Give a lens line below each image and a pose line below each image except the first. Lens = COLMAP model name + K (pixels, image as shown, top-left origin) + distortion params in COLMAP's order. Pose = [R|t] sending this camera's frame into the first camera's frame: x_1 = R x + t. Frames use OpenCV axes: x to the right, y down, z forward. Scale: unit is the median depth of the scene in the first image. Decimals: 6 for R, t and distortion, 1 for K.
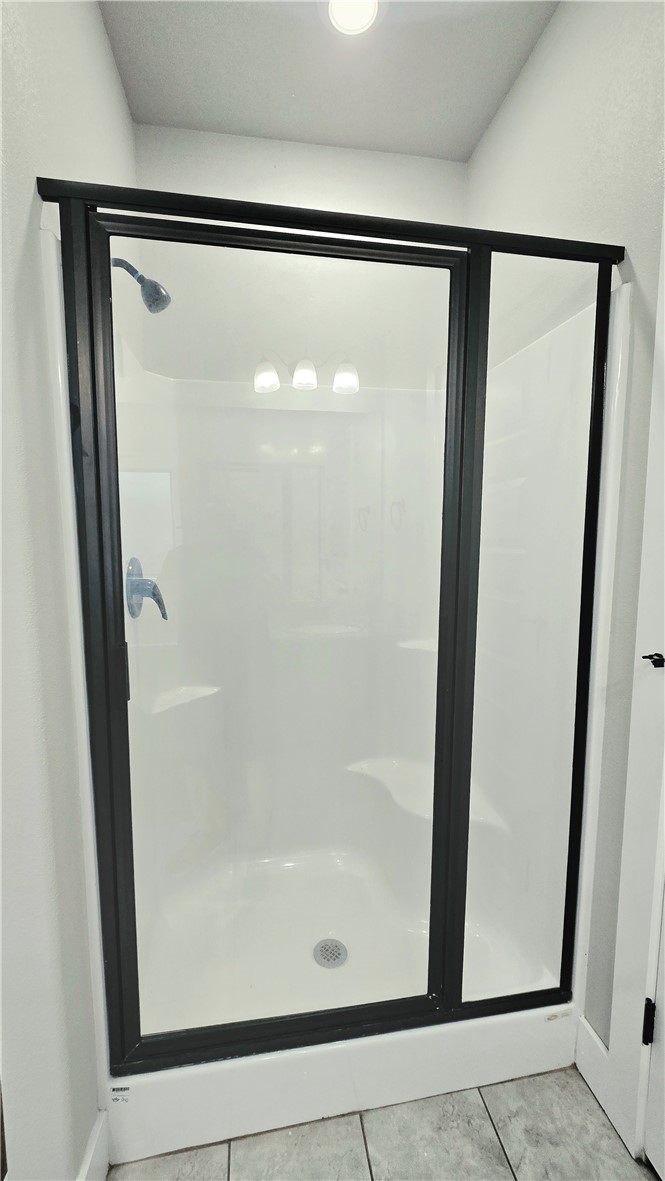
lens RADIAL K [[486.8, 0, 327.8], [0, 486.8, 589.2], [0, 0, 1]] dist [-0.006756, 0.003907]
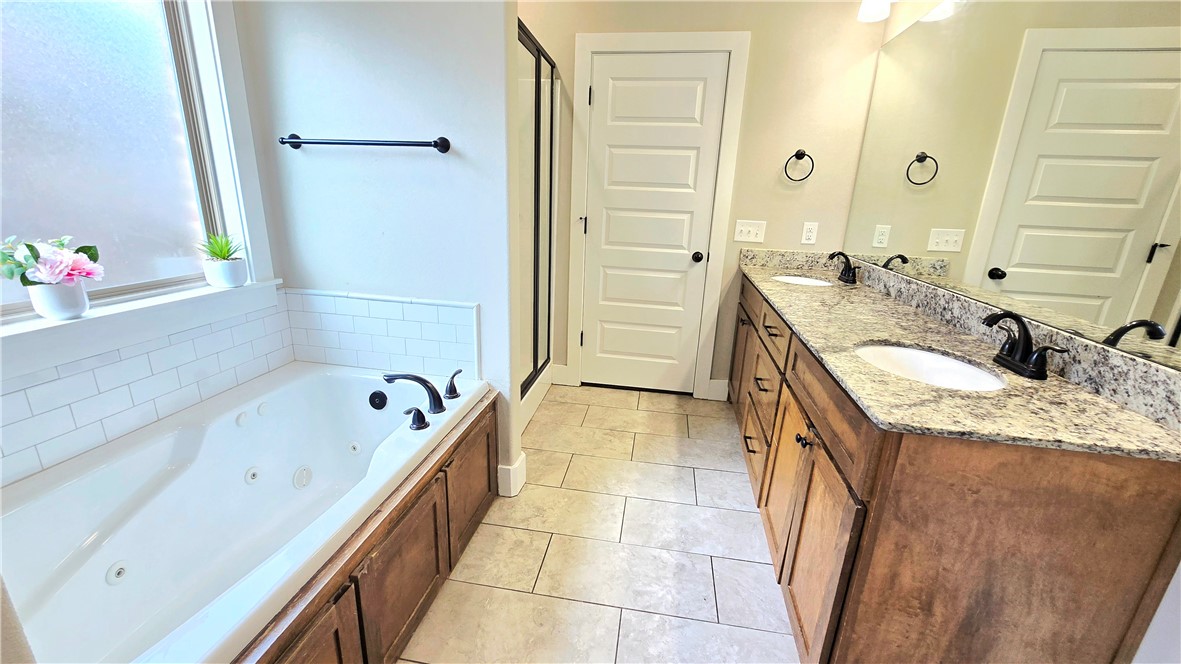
lens RADIAL K [[486.8, 0, 585.7], [0, 486.8, 337.4], [0, 0, 1]] dist [-0.006756, 0.003907]
pose [[0.316647, -0.260831, 0.911977, -2.126957], [0.066207, 0.965182, 0.253060, 0.081501], [-0.946230, -0.019752, 0.322891, -0.047296]]
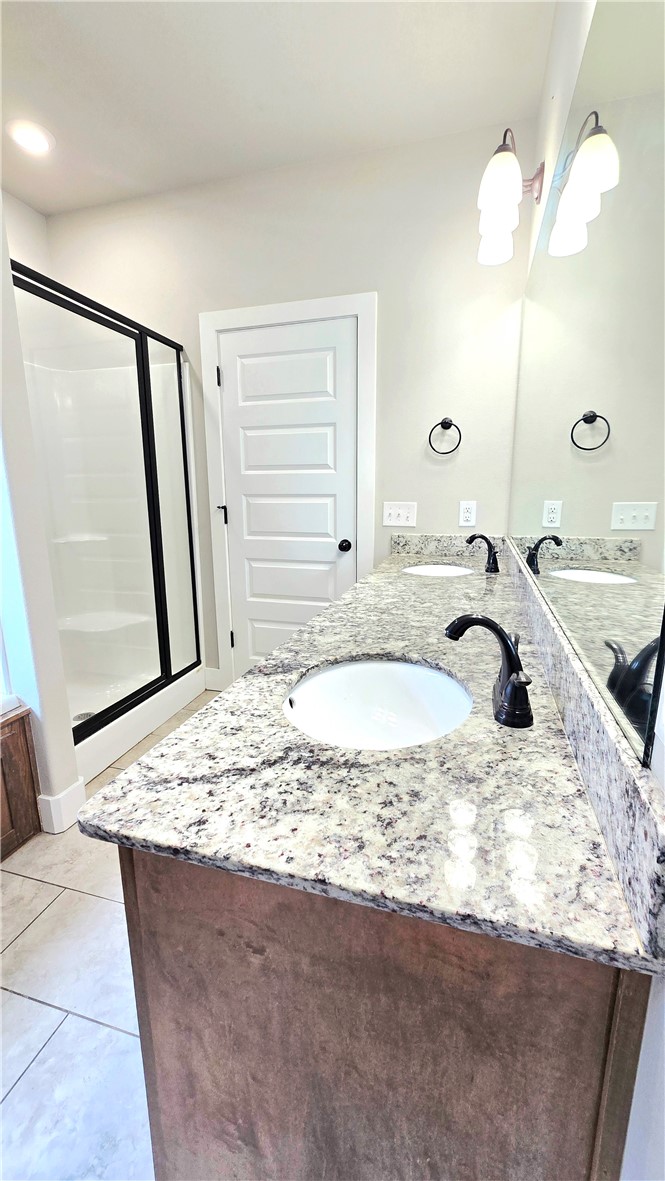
lens RADIAL K [[486.8, 0, 327.8], [0, 486.8, 589.2], [0, 0, 1]] dist [-0.006756, 0.003907]
pose [[0.425804, -0.191244, 0.884374, -1.502578], [0.104561, 0.981260, 0.161851, 0.194598], [-0.898753, 0.023554, 0.437821, -0.725273]]
